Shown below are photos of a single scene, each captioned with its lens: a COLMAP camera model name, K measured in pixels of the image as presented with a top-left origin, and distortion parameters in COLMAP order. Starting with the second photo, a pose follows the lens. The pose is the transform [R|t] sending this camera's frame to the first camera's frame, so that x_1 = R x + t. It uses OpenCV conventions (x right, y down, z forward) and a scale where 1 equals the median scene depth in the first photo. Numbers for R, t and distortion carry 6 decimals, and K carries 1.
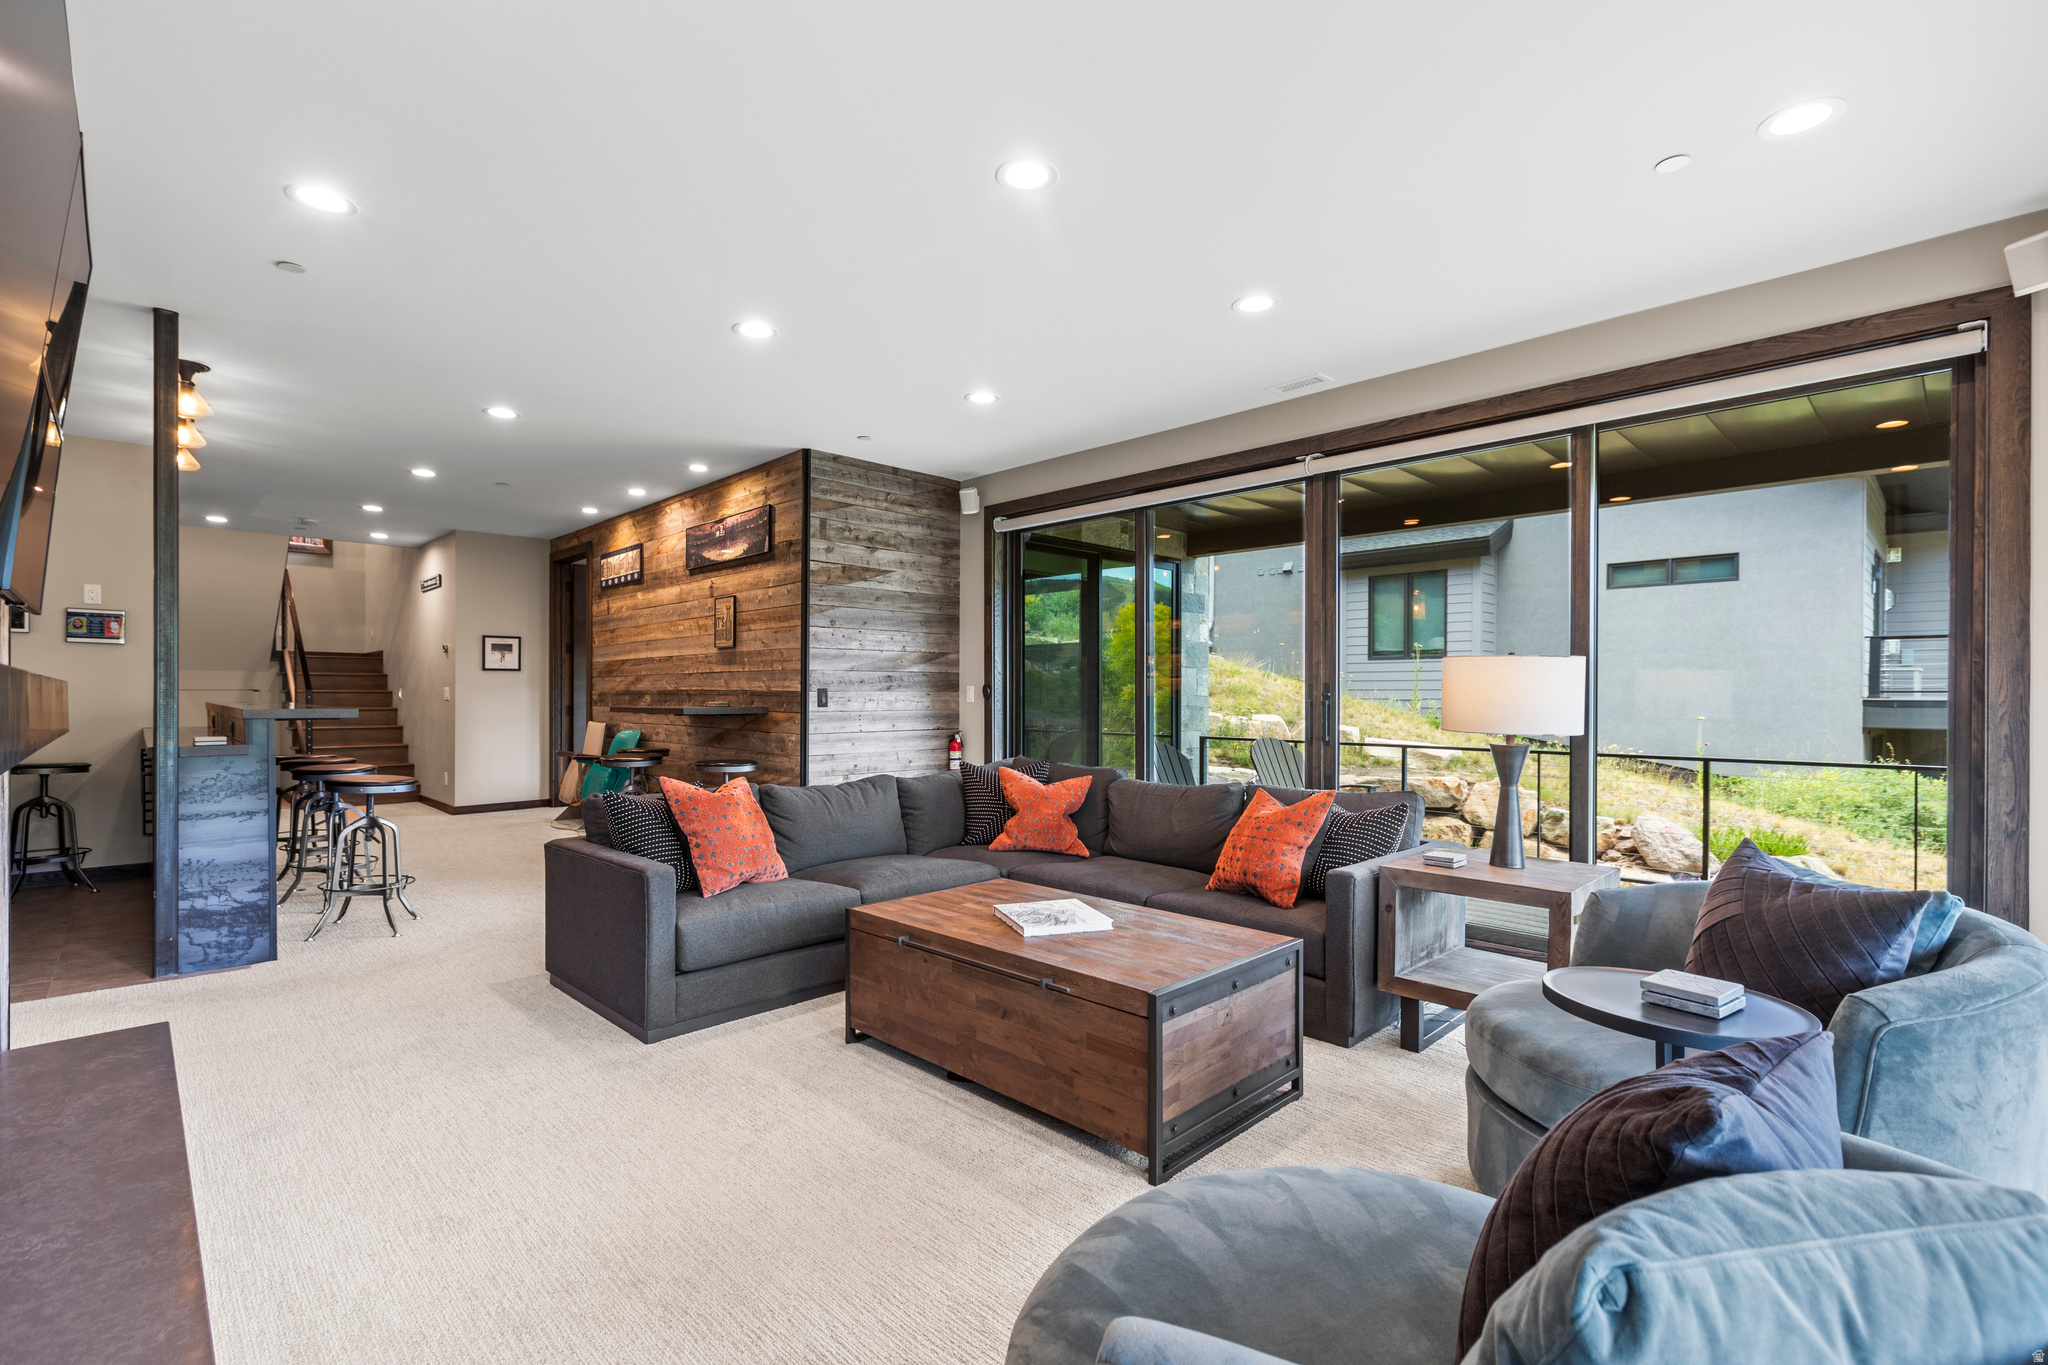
lens RADIAL K [[916.9, 0, 1010.9], [0, 916.9, 688.7], [0, 0, 1]] dist [0.002907, -0.001046]
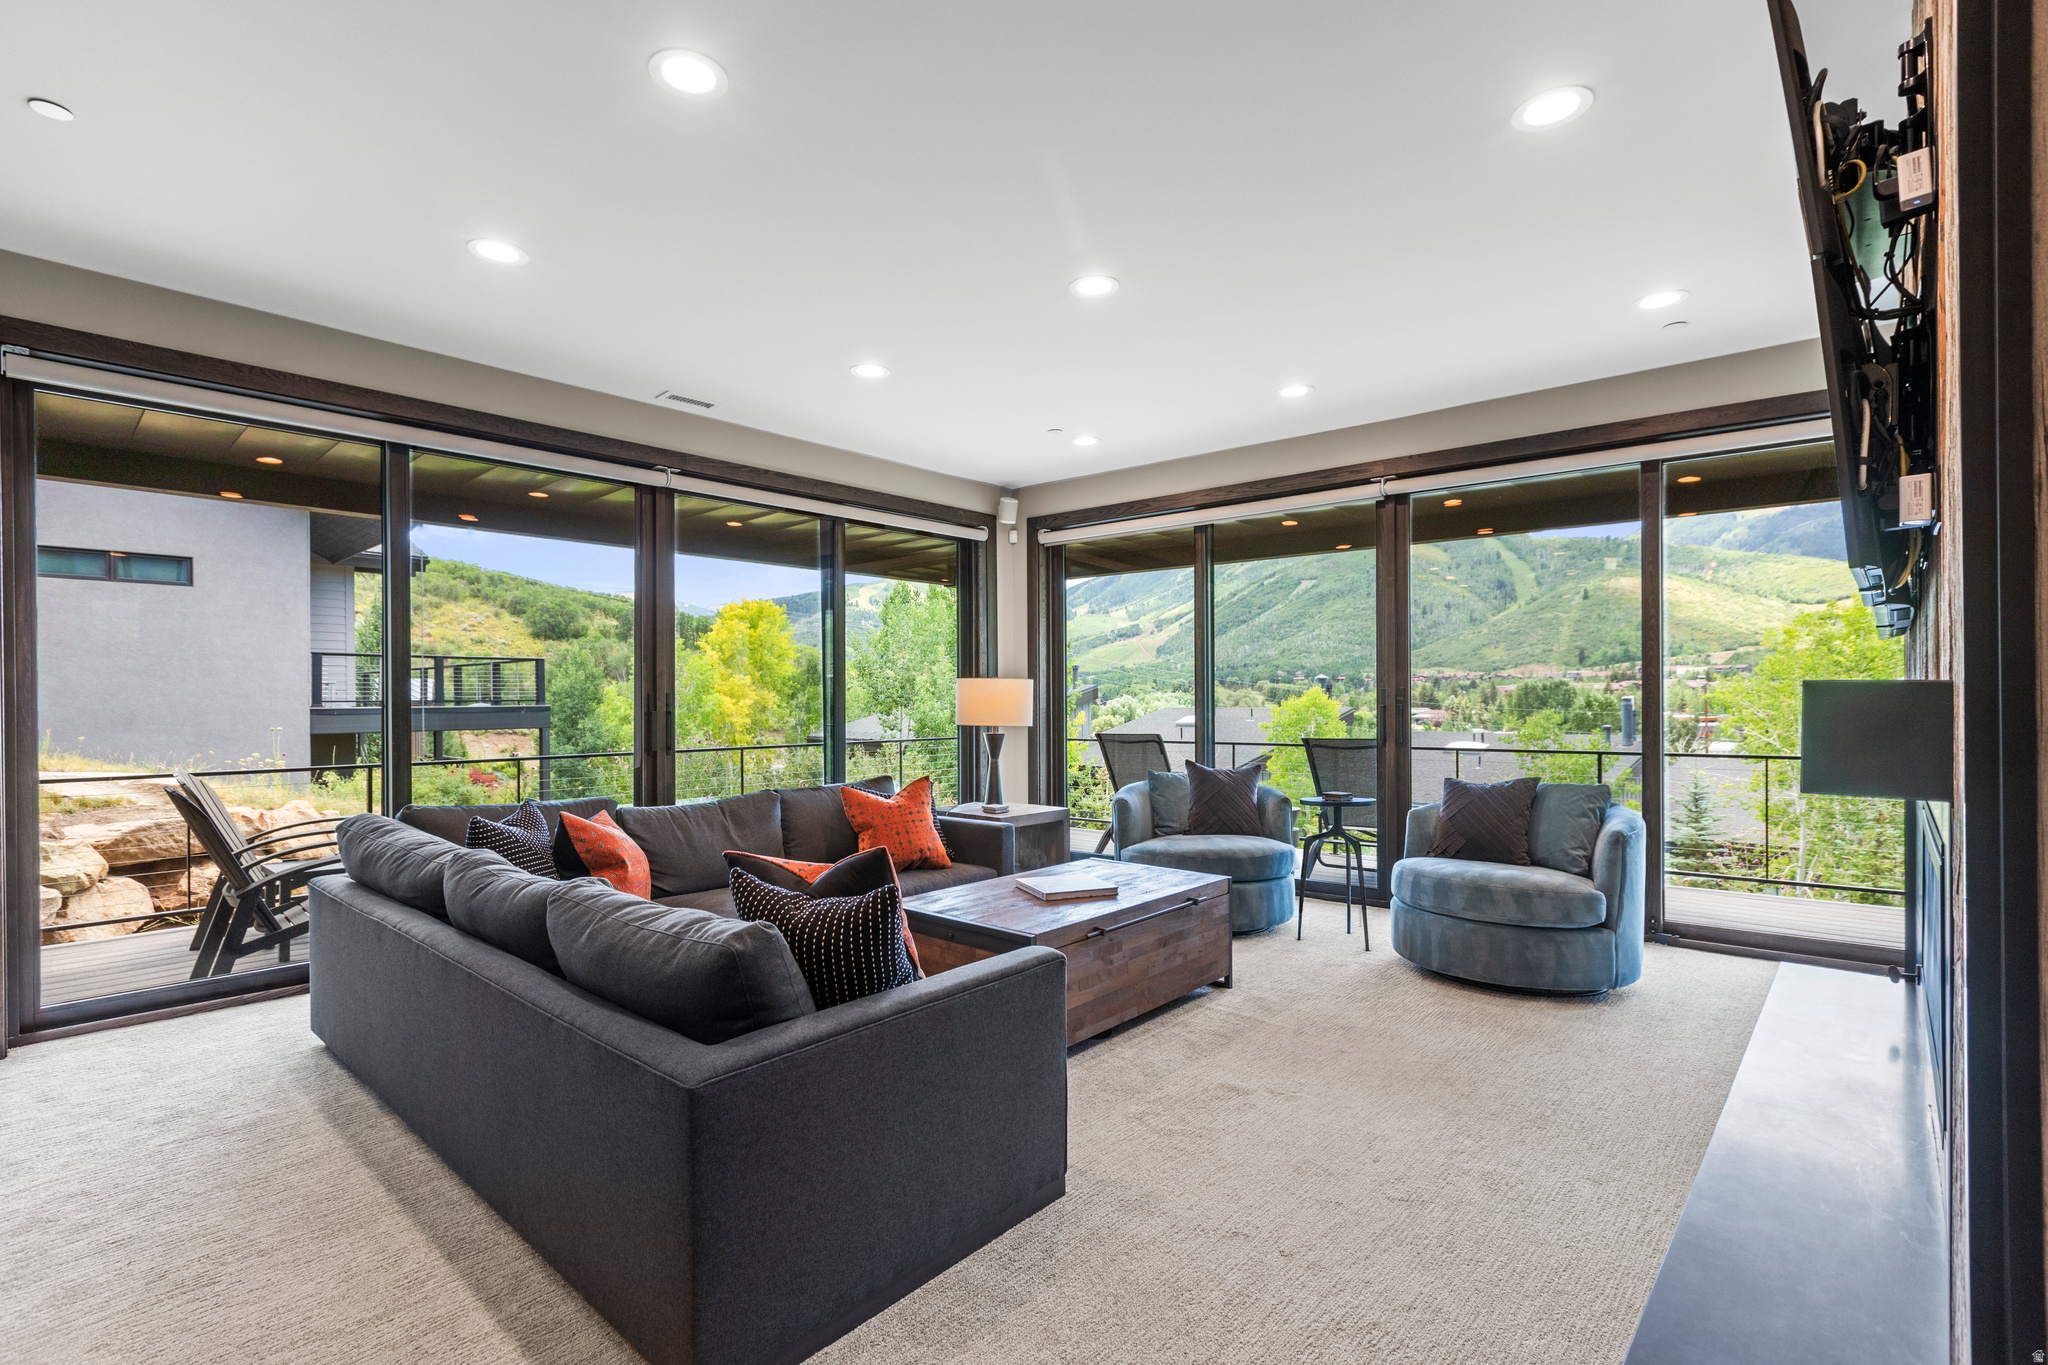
lens RADIAL K [[916.9, 0, 1018.8], [0, 916.9, 689.7], [0, 0, 1]] dist [0.002907, -0.001046]
pose [[-0.041892, 0.003719, 0.999115, -0.209815], [0.004880, 0.999982, -0.003518, -0.003274], [-0.999110, 0.004729, -0.041909, 0.195852]]
